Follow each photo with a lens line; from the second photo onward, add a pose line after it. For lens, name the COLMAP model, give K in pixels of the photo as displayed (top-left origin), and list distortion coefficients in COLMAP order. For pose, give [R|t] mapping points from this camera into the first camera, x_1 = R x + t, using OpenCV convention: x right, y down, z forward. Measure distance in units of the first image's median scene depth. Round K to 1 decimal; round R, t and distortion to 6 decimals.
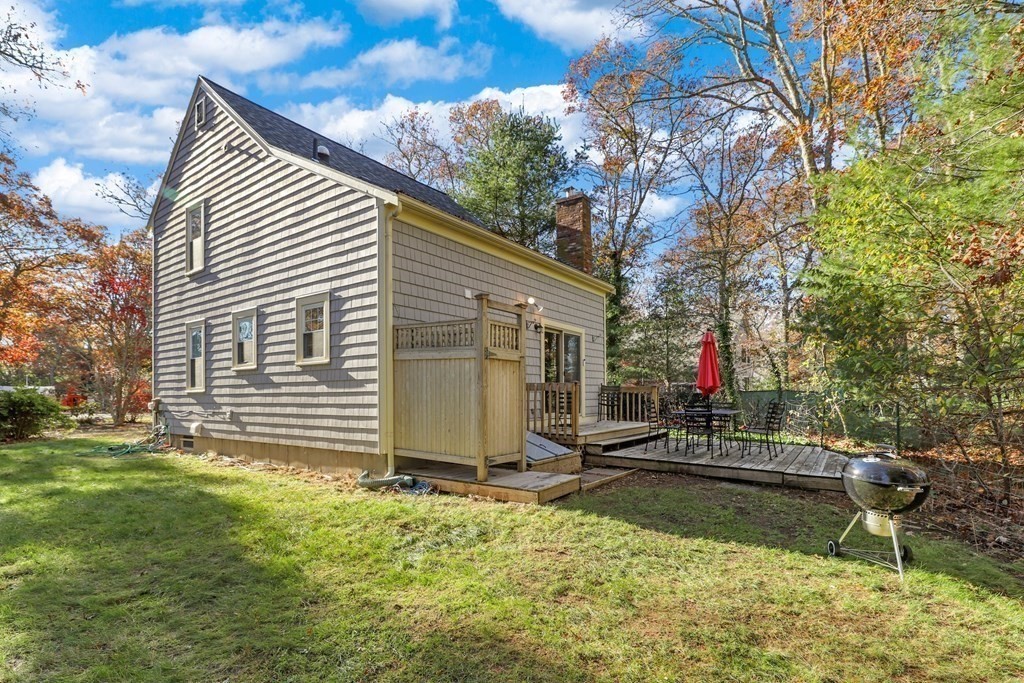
lens RADIAL K [[464.6, 0, 530.6], [0, 464.6, 393.1], [0, 0, 1]] dist [-0.002778, 0.002256]
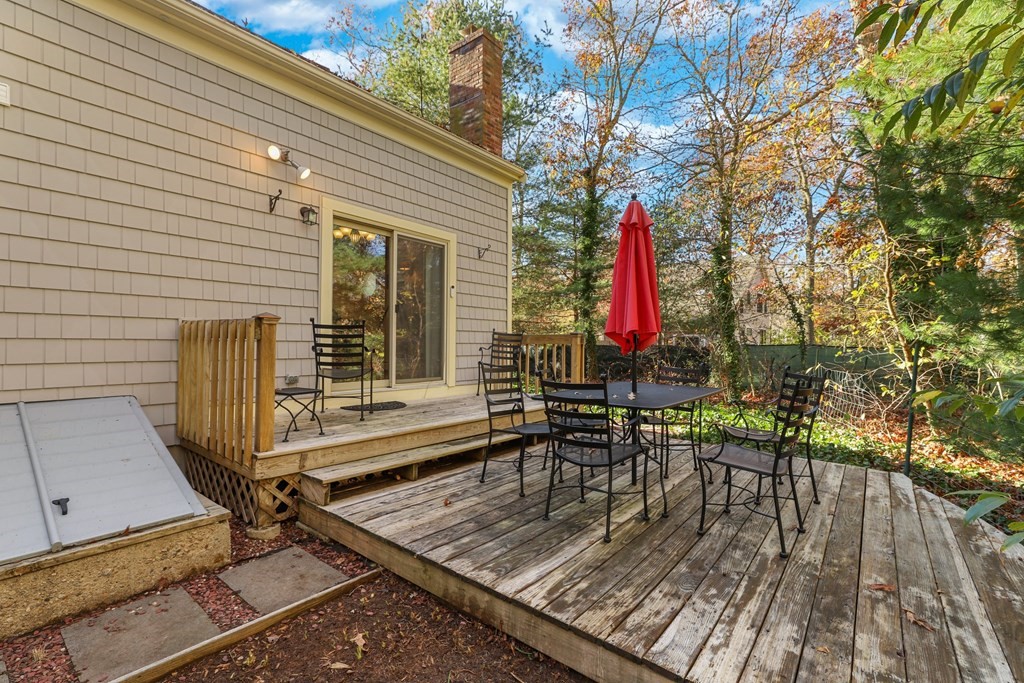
lens RADIAL K [[464.6, 0, 511.7], [0, 464.6, 340.2], [0, 0, 1]] dist [-0.002778, 0.002256]
pose [[0.997811, 0.011043, -0.065195, 0.220501], [-0.011618, 0.999897, -0.008448, -0.002007], [0.065095, 0.009187, 0.997837, 0.420933]]
